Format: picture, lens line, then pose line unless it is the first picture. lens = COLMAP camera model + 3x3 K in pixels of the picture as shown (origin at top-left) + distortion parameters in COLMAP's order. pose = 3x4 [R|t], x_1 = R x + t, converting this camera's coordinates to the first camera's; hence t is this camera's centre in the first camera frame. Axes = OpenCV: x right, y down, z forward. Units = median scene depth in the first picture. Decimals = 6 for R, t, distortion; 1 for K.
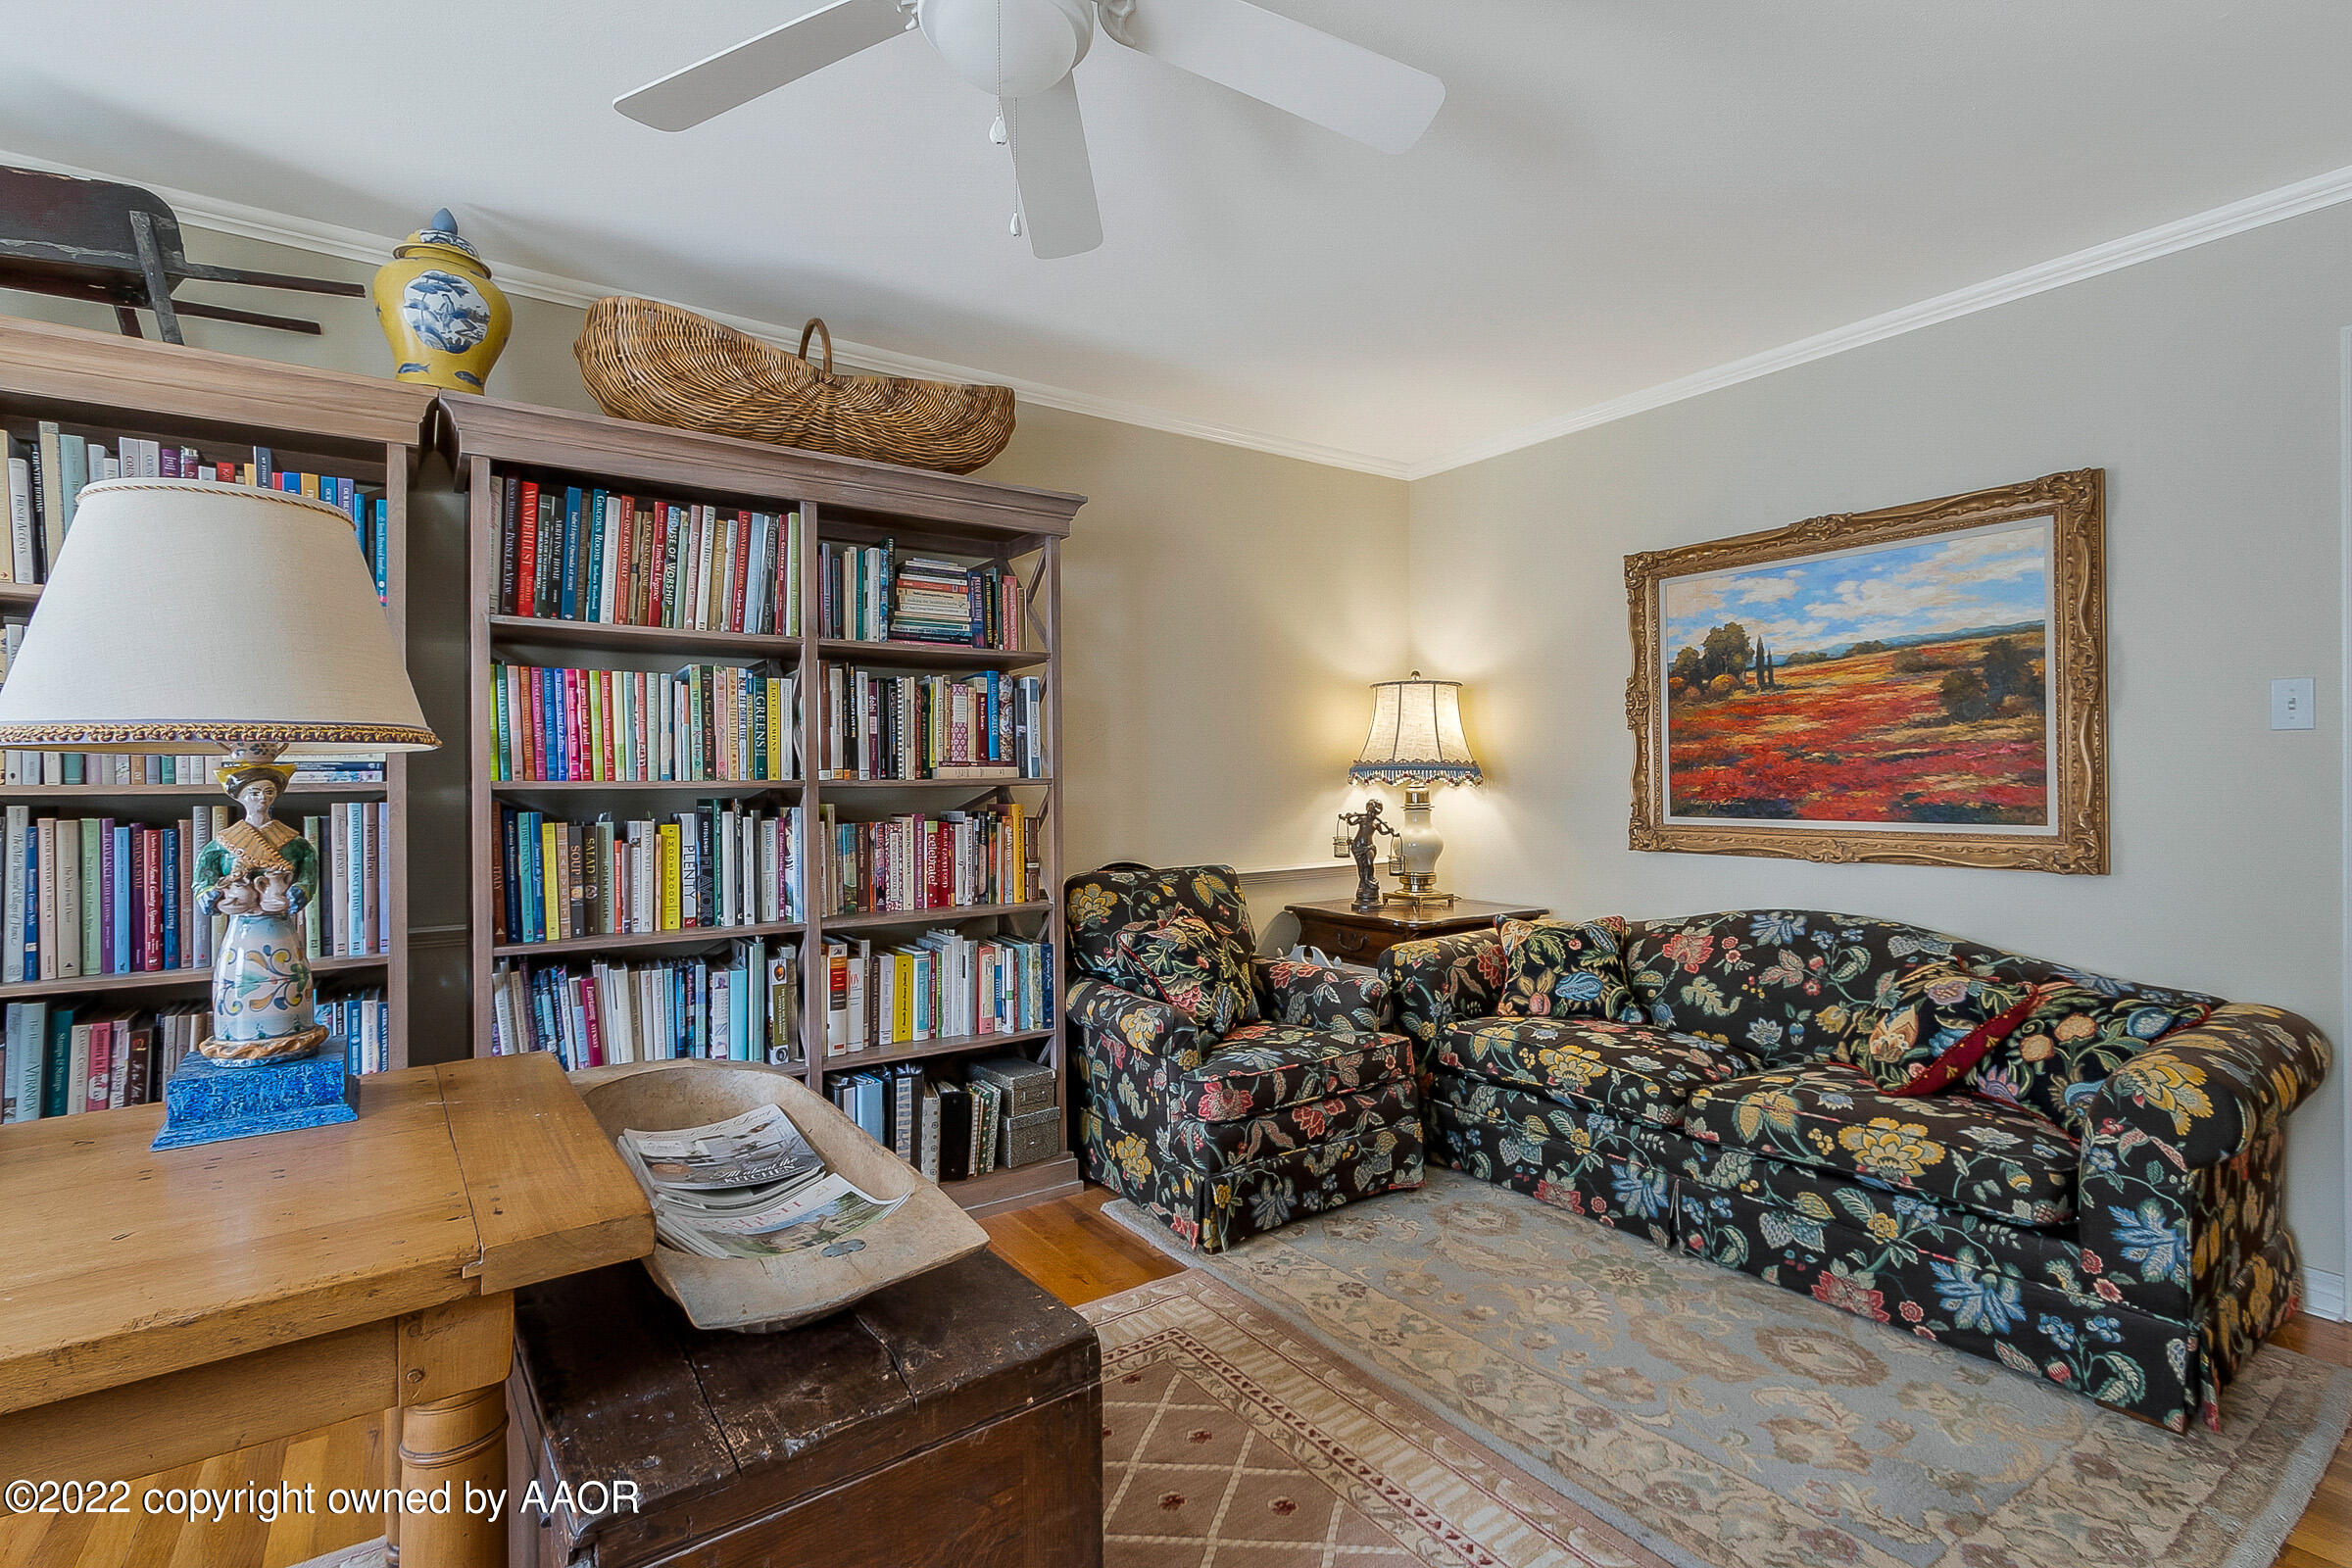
lens RADIAL K [[1106.7, 0, 1178.9], [0, 1106.7, 779.9], [0, 0, 1]] dist [0.001186, 0.000658]
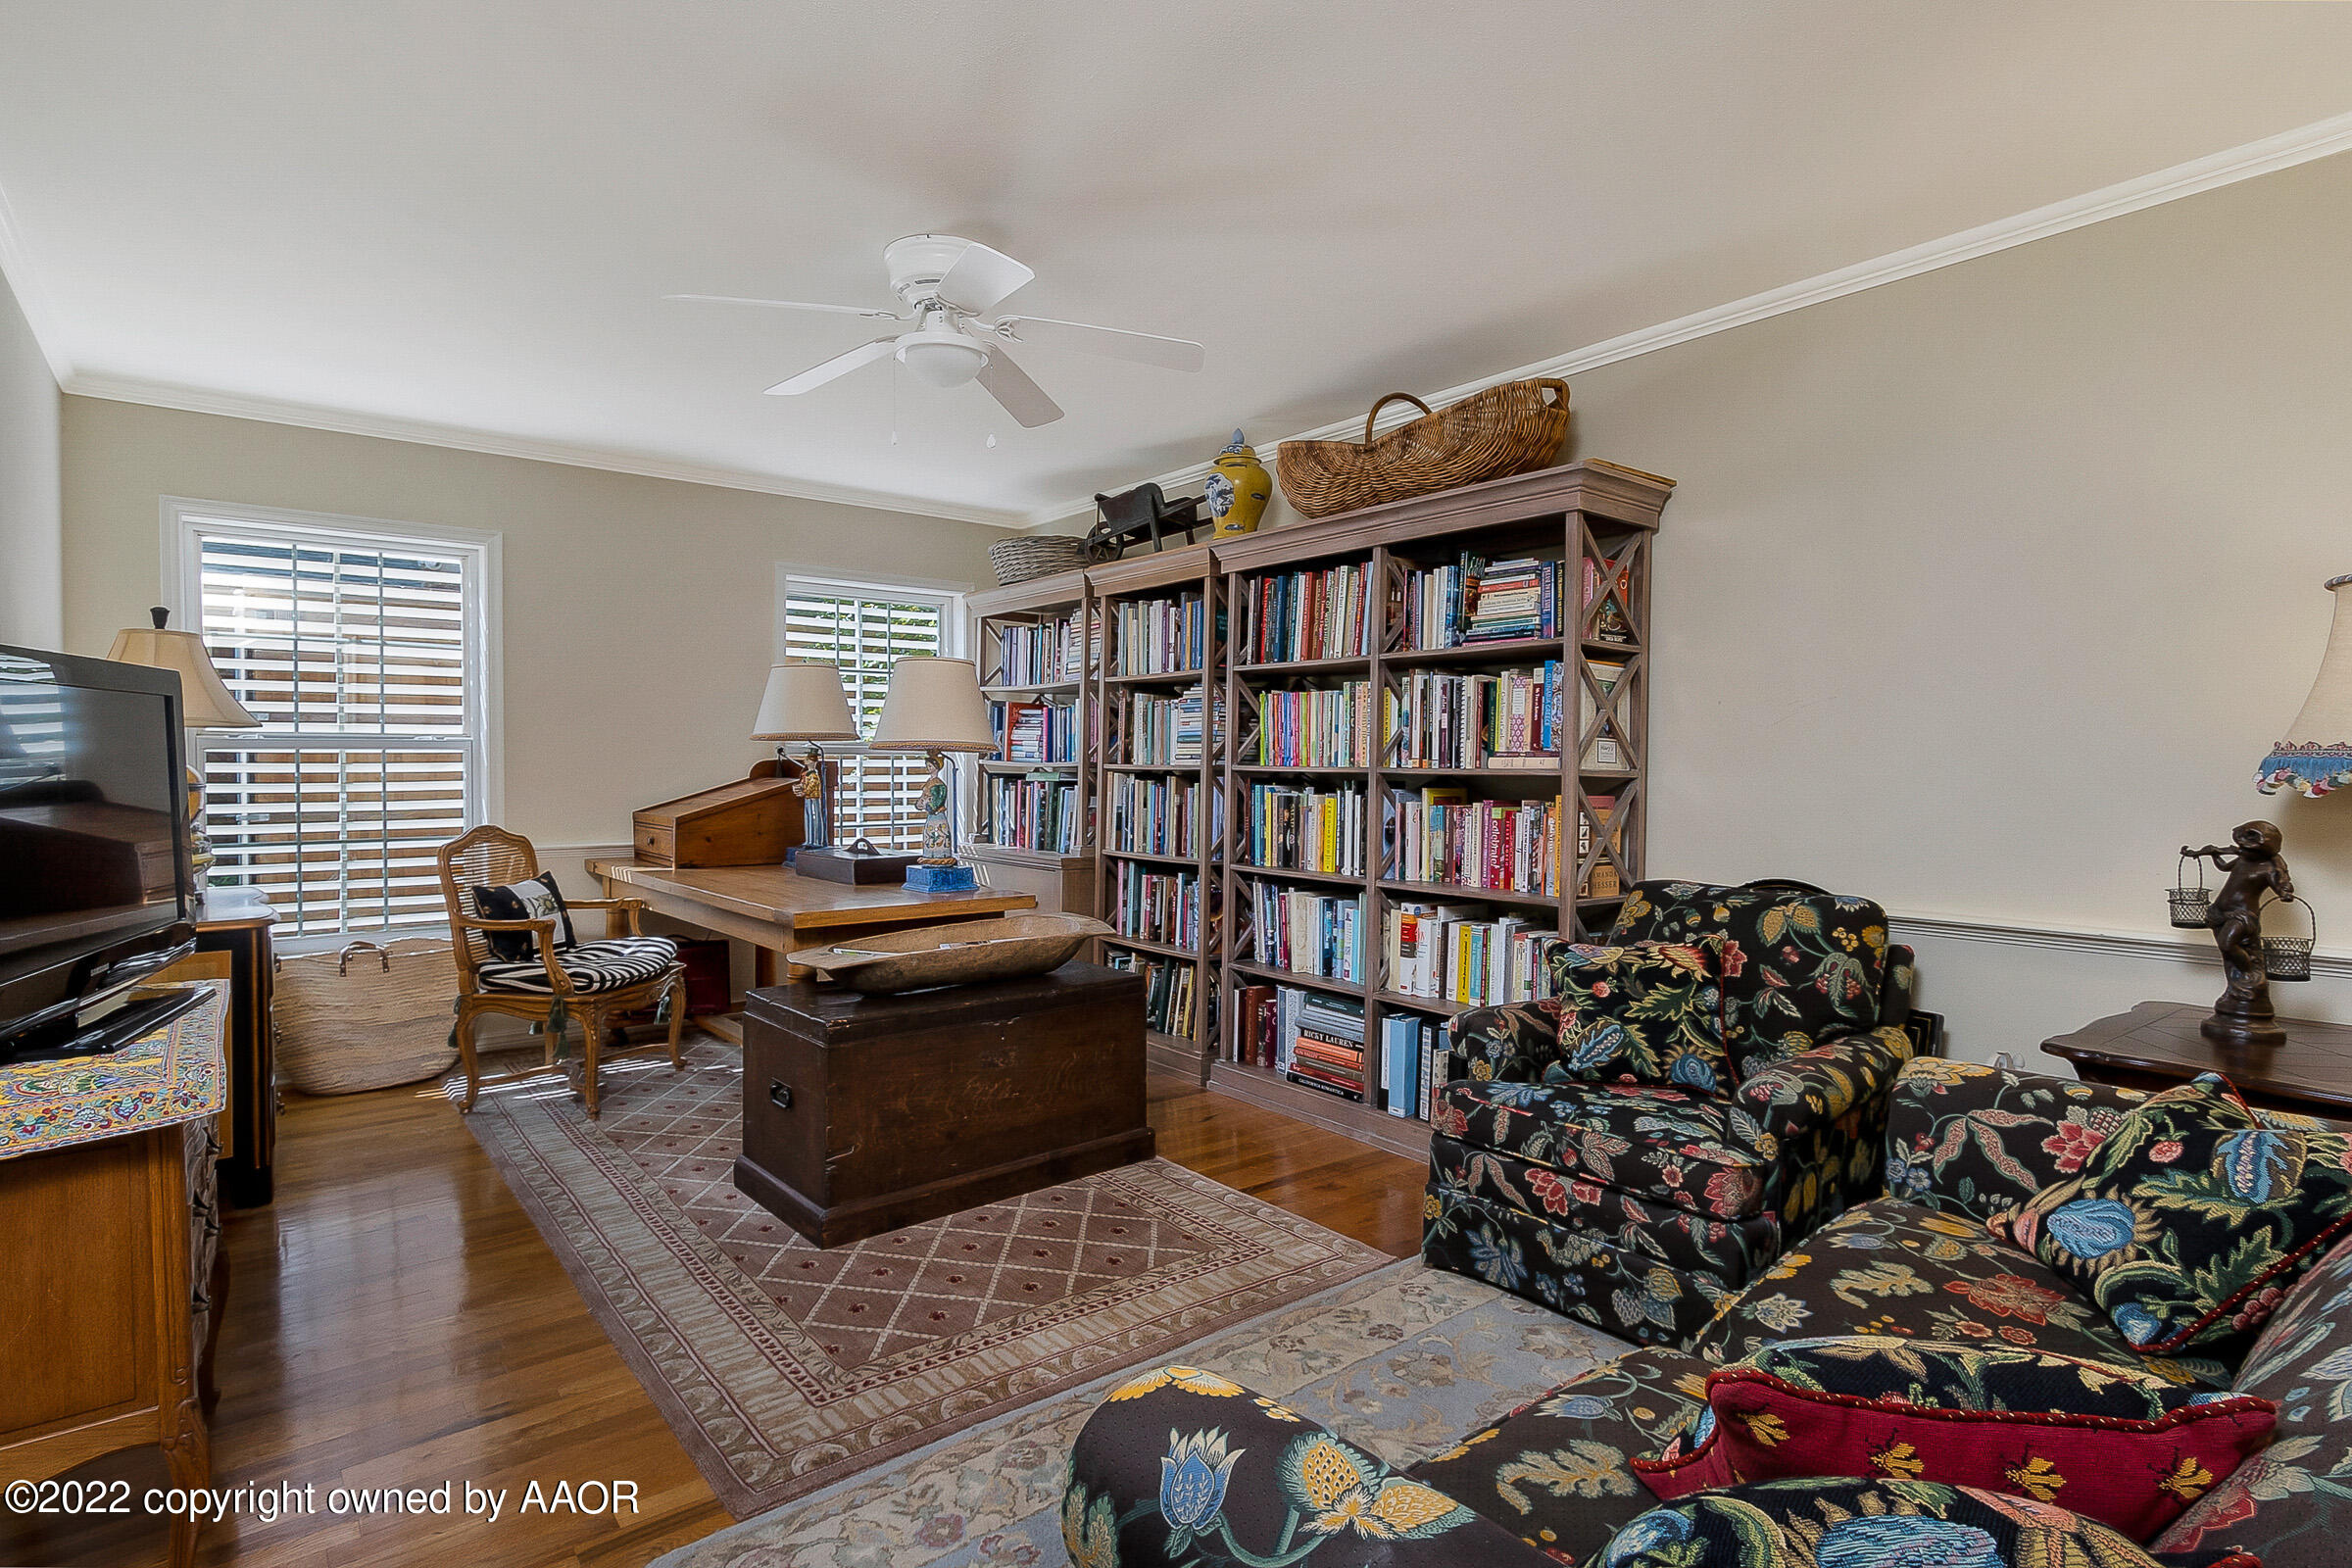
lens RADIAL K [[1186.5, 0, 1175.4], [0, 1186.5, 783.8], [0, 0, 1]] dist [0.001570, 0.000122]
pose [[0.059619, 0.025610, -0.997893, 0.952130], [-0.010136, 0.999635, 0.025049, -0.012071], [0.998170, 0.008621, 0.059857, 0.655265]]
